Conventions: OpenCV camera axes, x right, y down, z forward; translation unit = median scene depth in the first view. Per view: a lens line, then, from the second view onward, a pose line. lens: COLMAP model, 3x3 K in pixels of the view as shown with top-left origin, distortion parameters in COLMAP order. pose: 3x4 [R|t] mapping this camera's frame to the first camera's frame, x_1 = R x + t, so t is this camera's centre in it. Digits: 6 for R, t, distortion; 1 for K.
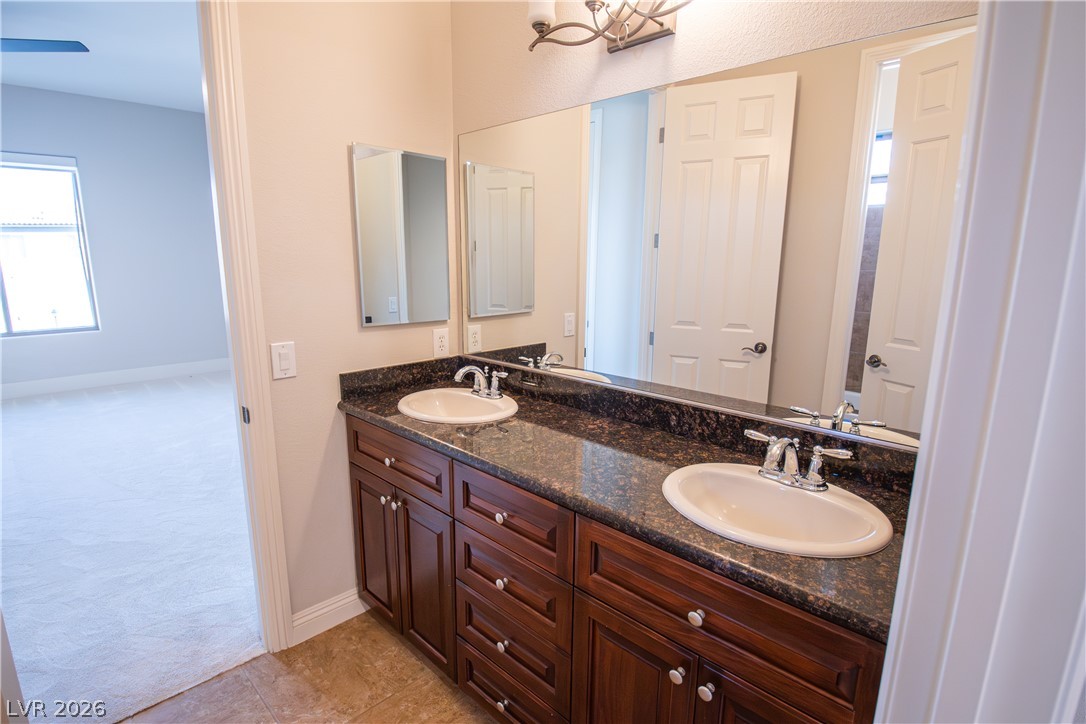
lens RADIAL K [[565.7, 0, 543.0], [0, 565.7, 362.0], [0, 0, 1]] dist [-0.001232, -0.000115]
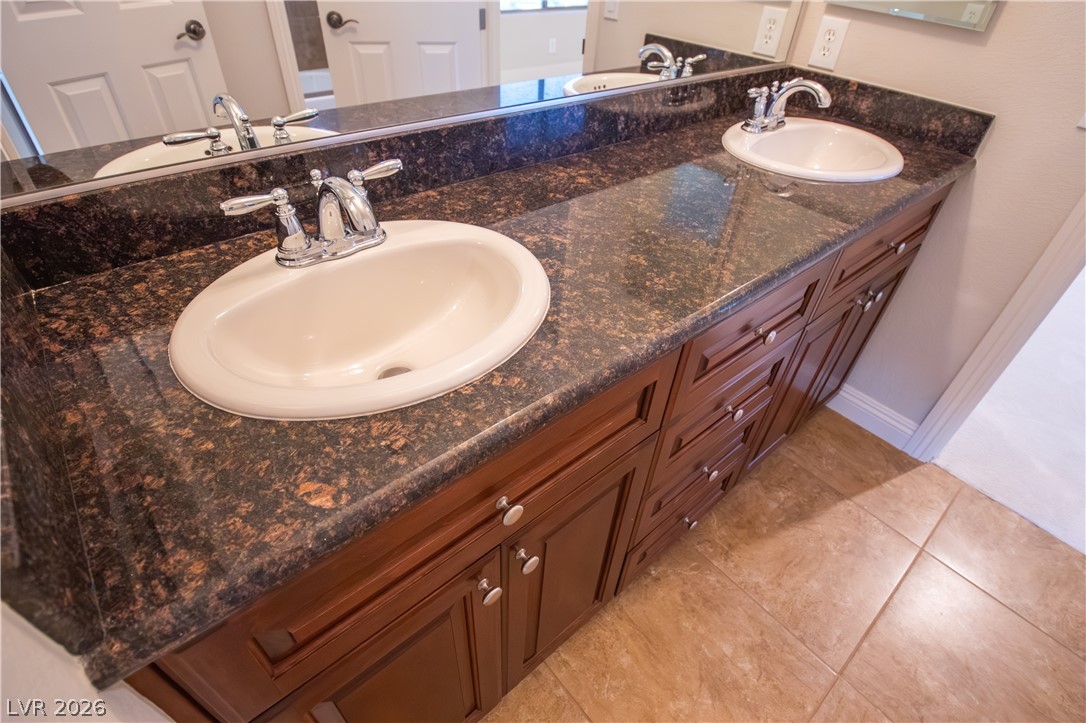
lens RADIAL K [[532.2, 0, 543.0], [0, 532.2, 361.5], [0, 0, 1]] dist [-0.002830, -0.000444]
pose [[0.078296, -0.642563, 0.762222, -0.433849], [0.140845, 0.764030, 0.629619, -0.094534], [-0.986931, 0.058059, 0.150323, 0.867338]]
